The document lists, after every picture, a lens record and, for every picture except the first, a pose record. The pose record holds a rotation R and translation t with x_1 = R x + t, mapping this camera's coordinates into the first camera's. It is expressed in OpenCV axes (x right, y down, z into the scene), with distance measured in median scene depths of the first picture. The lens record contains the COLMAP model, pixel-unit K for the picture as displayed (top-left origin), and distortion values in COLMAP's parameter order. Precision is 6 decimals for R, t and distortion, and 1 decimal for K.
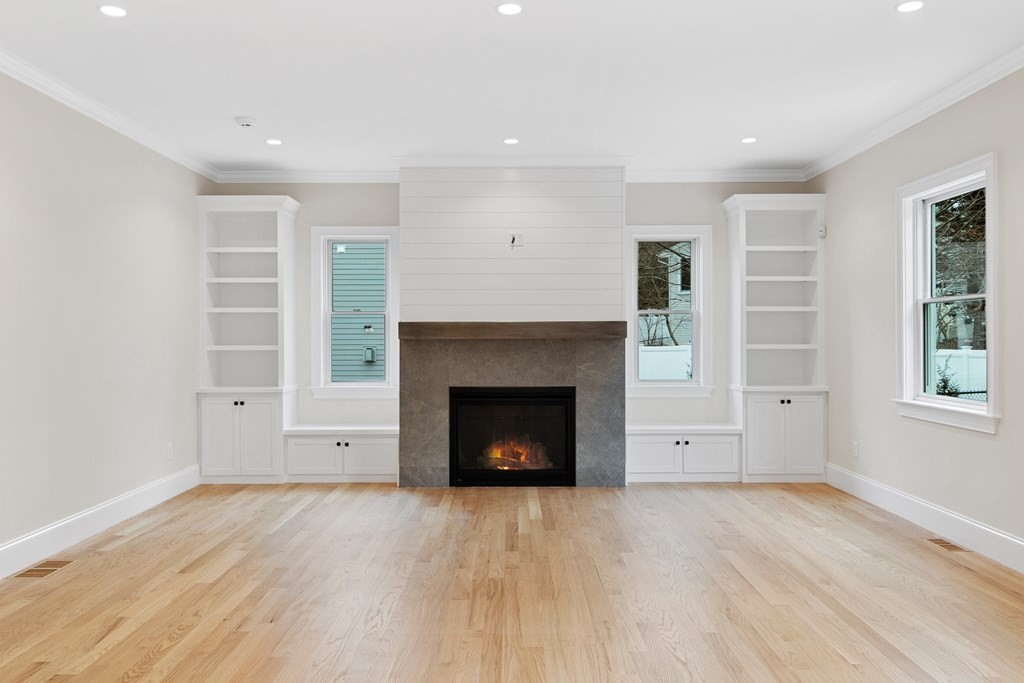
lens RADIAL K [[505.6, 0, 510.7], [0, 505.6, 339.0], [0, 0, 1]] dist [0.008211, -0.005252]
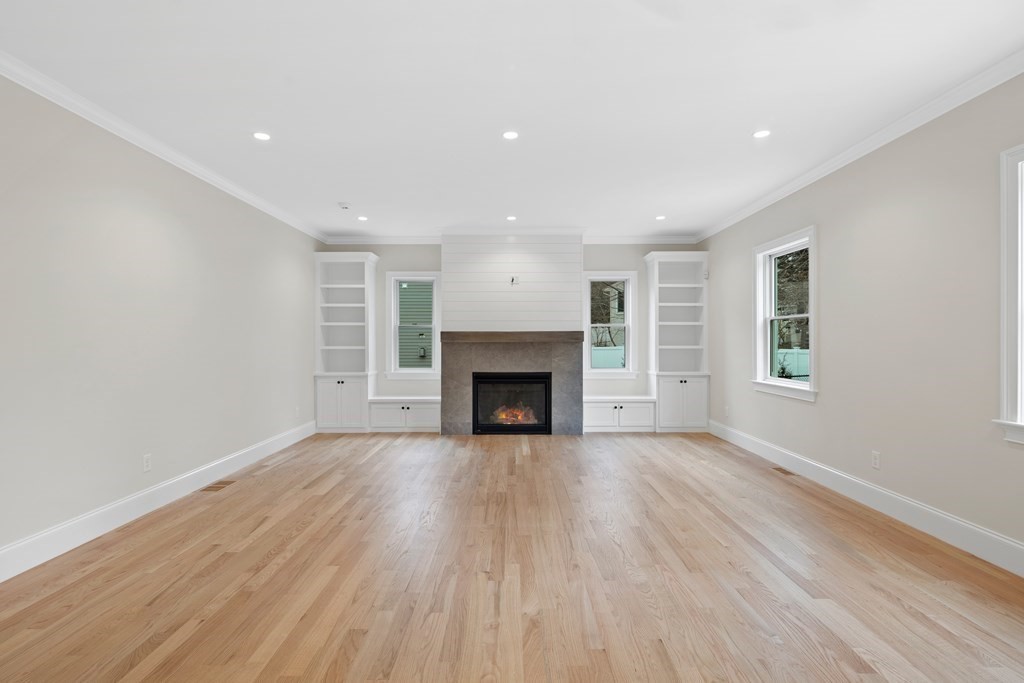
lens RADIAL K [[505.6, 0, 518.9], [0, 505.6, 339.0], [0, 0, 1]] dist [0.008211, -0.005252]
pose [[0.999959, 0.000903, 0.009011, 0.010565], [-0.000828, 0.999966, -0.008261, 0.003219], [-0.009018, 0.008253, 0.999925, -0.594261]]
